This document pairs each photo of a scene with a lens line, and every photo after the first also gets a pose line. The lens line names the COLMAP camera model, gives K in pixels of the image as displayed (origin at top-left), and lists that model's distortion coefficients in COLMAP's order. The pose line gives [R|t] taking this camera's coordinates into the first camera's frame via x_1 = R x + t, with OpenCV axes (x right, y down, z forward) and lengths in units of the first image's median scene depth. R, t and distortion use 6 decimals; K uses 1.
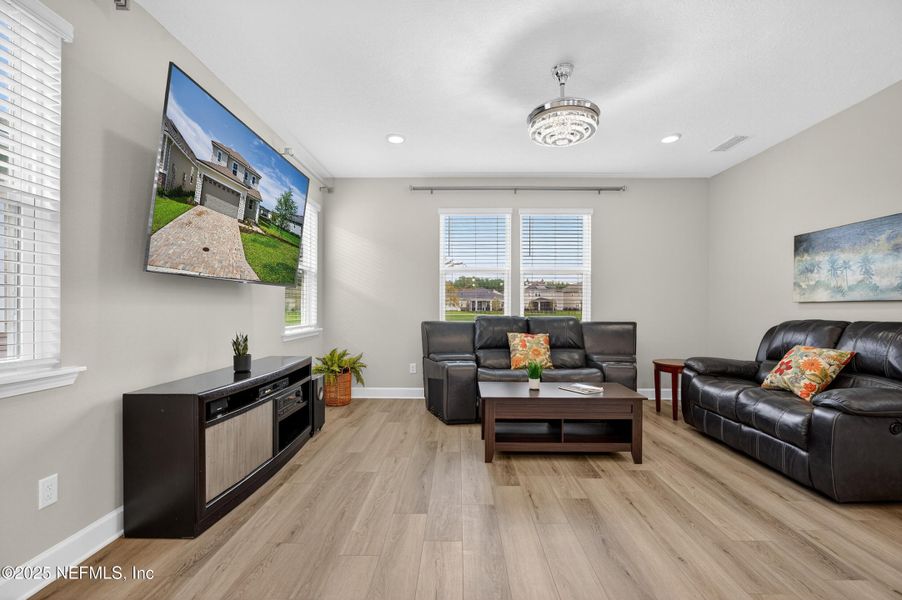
lens RADIAL K [[403.7, 0, 451.5], [0, 403.7, 306.4], [0, 0, 1]] dist [-0.001512, -0.000068]
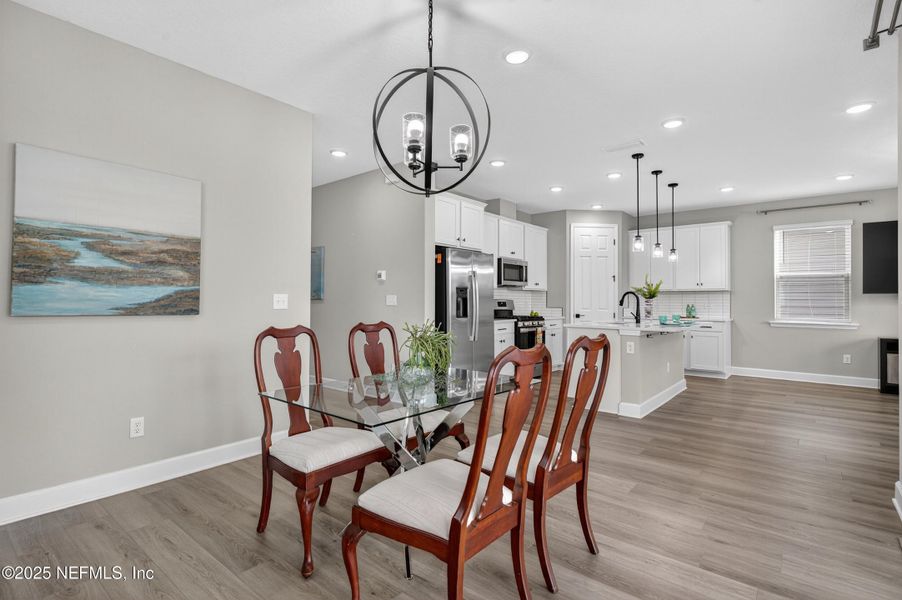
lens RADIAL K [[457.4, 0, 455.9], [0, 457.4, 293.0], [0, 0, 1]] dist [0.023014, 0.000575]
pose [[-0.607614, -0.019324, -0.793997, 2.223809], [-0.007003, 0.999795, -0.018973, -0.002812], [0.794202, -0.005968, -0.607625, 0.404273]]
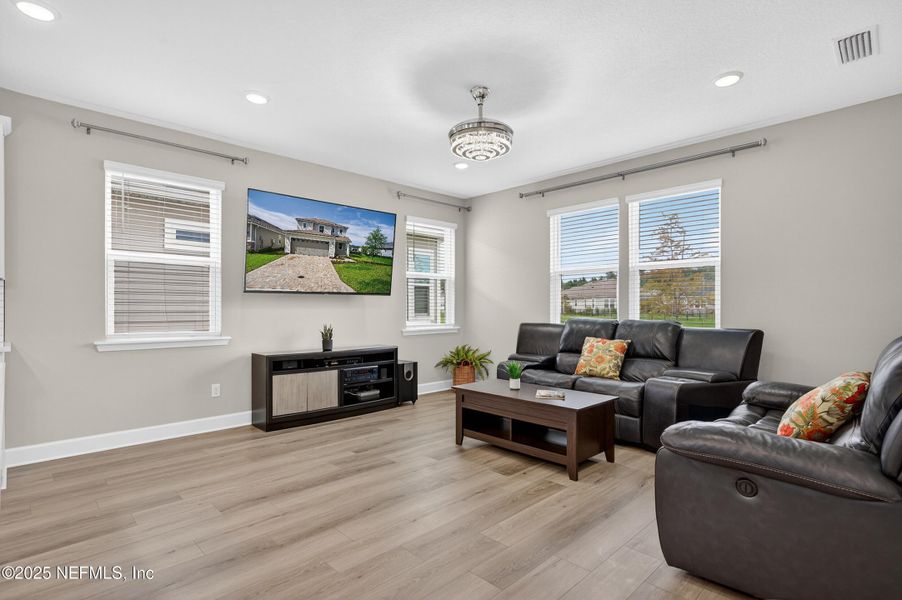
lens RADIAL K [[447.6, 0, 452.5], [0, 447.6, 306.7], [0, 0, 1]] dist [-0.002464, -0.000835]
pose [[0.709440, -0.004971, -0.704748, 0.920135], [0.002994, 0.999987, -0.004039, -0.001119], [0.704759, 0.000755, 0.709446, 0.079503]]
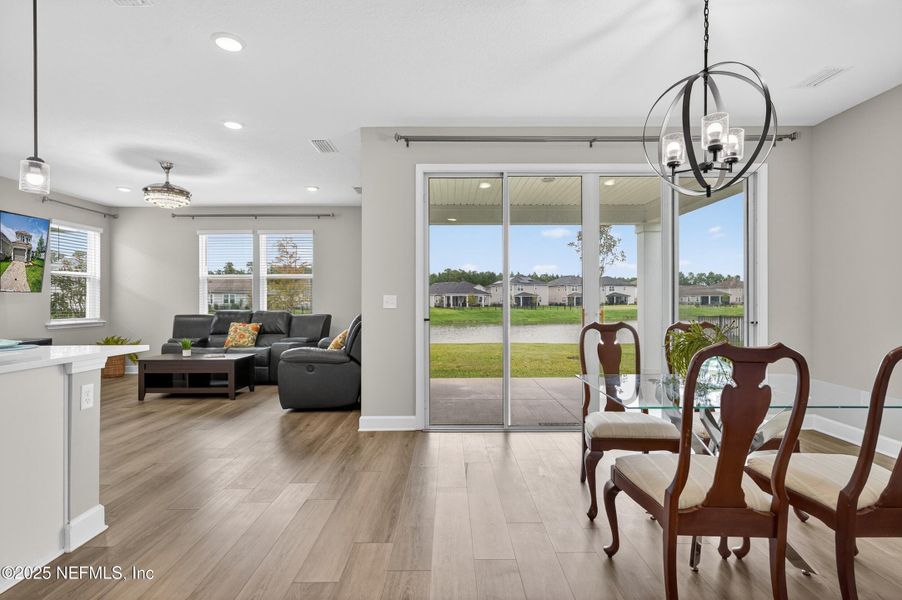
lens RADIAL K [[445.9, 0, 452.0], [0, 445.9, 302.3], [0, 0, 1]] dist [-0.000053, 0.000946]
pose [[0.999723, -0.006514, 0.022631, 1.227398], [0.006500, 0.999979, 0.000707, -0.000634], [-0.022635, -0.000559, 0.999744, -0.775813]]
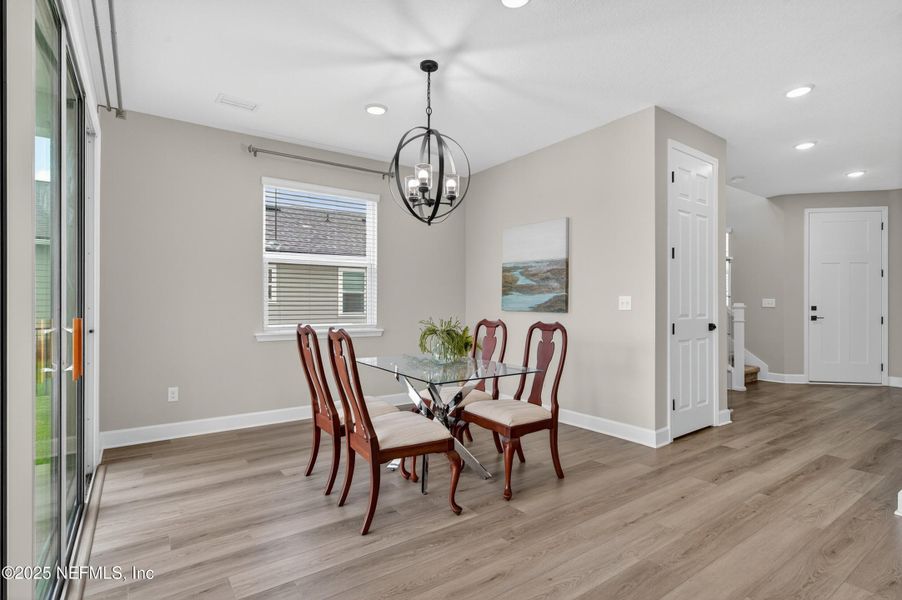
lens RADIAL K [[445.9, 0, 452.0], [0, 445.9, 302.3], [0, 0, 1]] dist [-0.000053, 0.000946]
pose [[-0.587520, -0.001835, 0.809208, 0.857039], [-0.001115, 0.999998, 0.001459, -0.004026], [-0.809209, -0.000045, -0.587521, 0.436576]]
